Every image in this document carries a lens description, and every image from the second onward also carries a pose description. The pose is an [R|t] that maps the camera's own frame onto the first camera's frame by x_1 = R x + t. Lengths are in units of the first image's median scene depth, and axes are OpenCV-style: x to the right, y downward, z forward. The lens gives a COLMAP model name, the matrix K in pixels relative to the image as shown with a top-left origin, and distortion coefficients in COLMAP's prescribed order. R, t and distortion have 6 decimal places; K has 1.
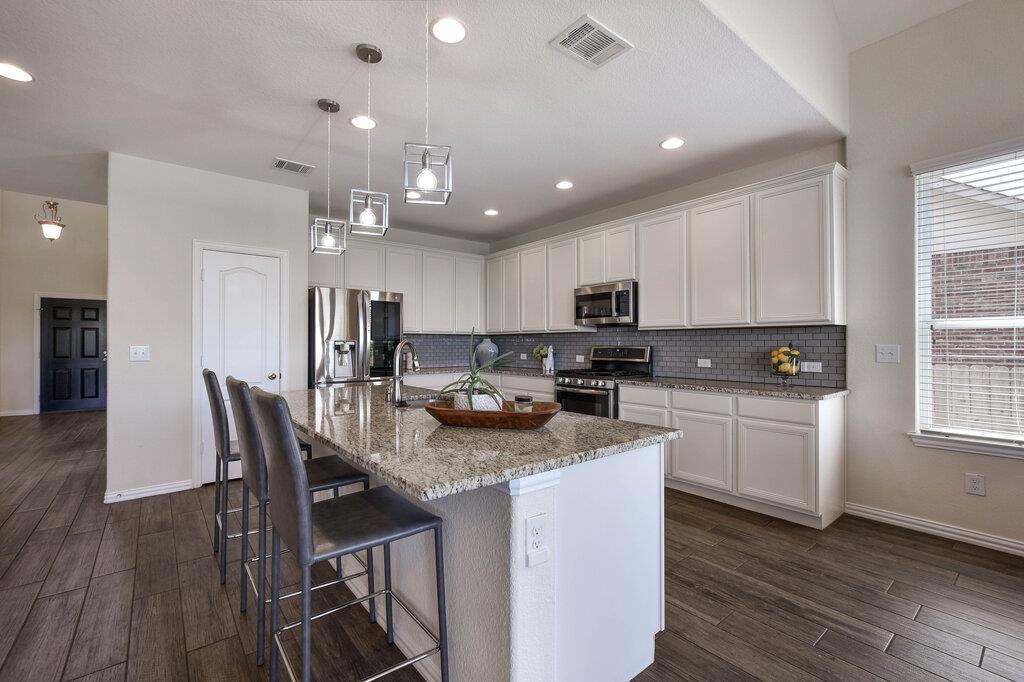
lens RADIAL K [[450.5, 0, 508.7], [0, 450.5, 339.8], [0, 0, 1]] dist [-0.008097, 0.001335]
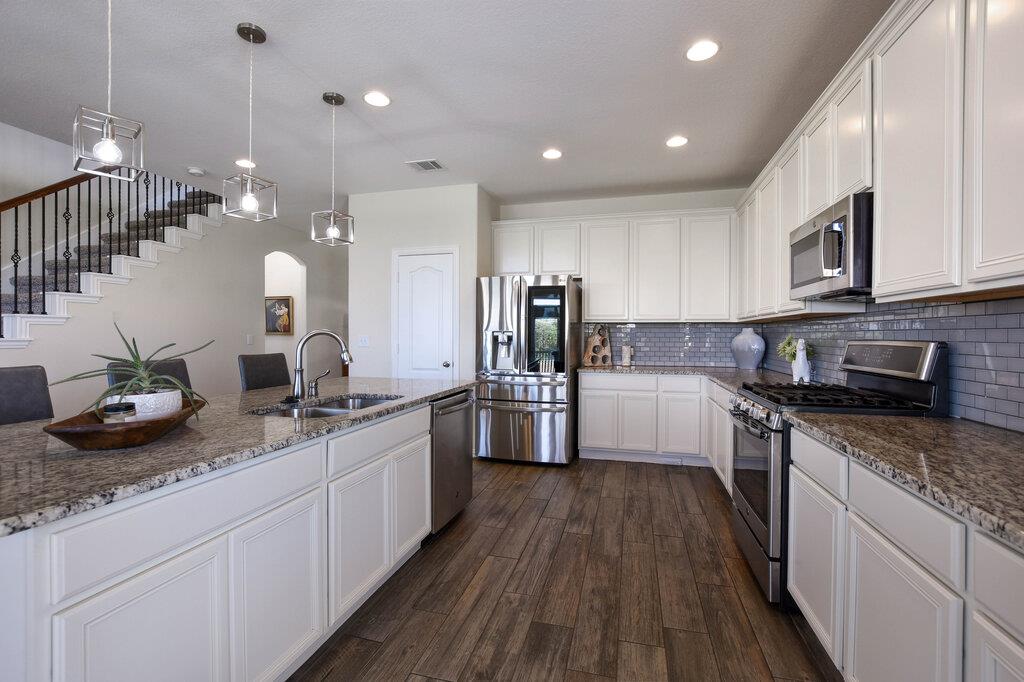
lens RADIAL K [[450.5, 0, 511.4], [0, 450.5, 338.9], [0, 0, 1]] dist [-0.008097, 0.001335]
pose [[0.584674, 0.010279, -0.811203, 0.550812], [0.002099, 0.999897, 0.014183, 0.006714], [0.811265, -0.009995, 0.584593, 0.604360]]
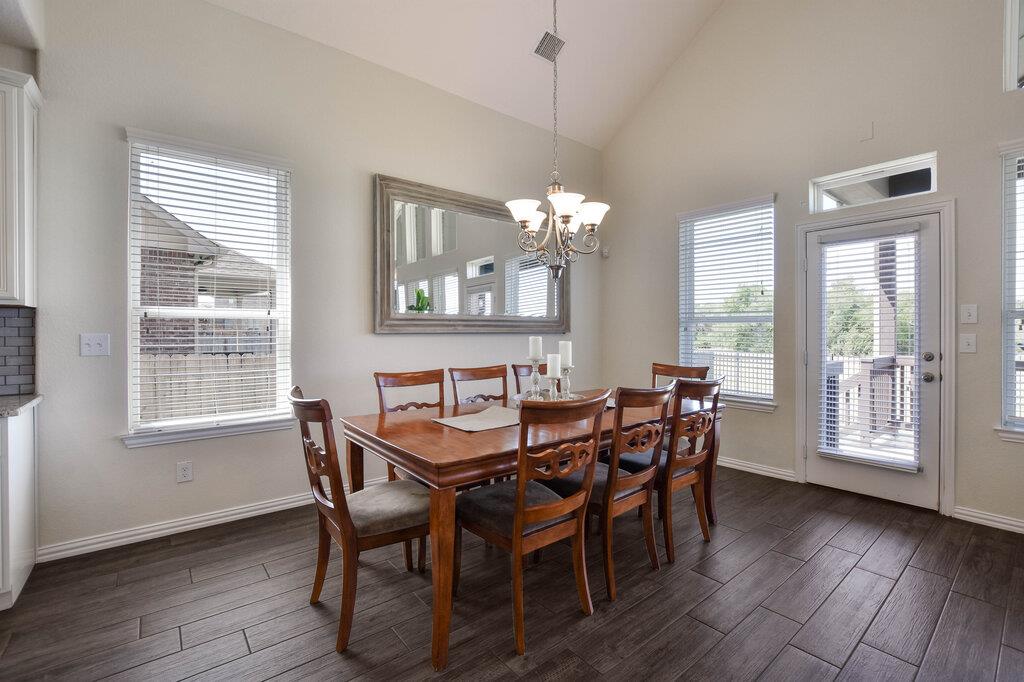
lens RADIAL K [[450.5, 0, 507.3], [0, 450.5, 335.8], [0, 0, 1]] dist [-0.008097, 0.001335]
pose [[0.017705, -0.005520, 0.999828, 0.034176], [-0.005789, 0.999967, 0.005624, 0.004884], [-0.999826, -0.005888, 0.017673, 0.212373]]
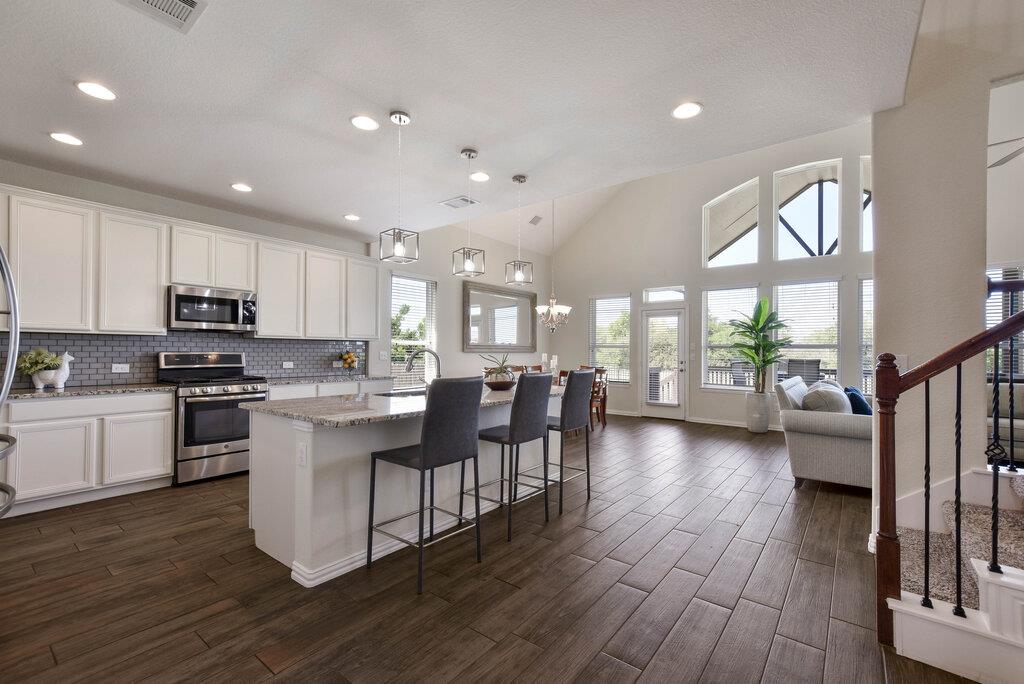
lens RADIAL K [[446.5, 0, 515.6], [0, 446.5, 344.2], [0, 0, 1]] dist [-0.008987, 0.000056]
pose [[-0.232738, 0.017424, 0.972383, -1.201294], [-0.011990, 0.999712, -0.020784, 0.012059], [-0.972466, -0.016496, -0.232462, 0.806921]]
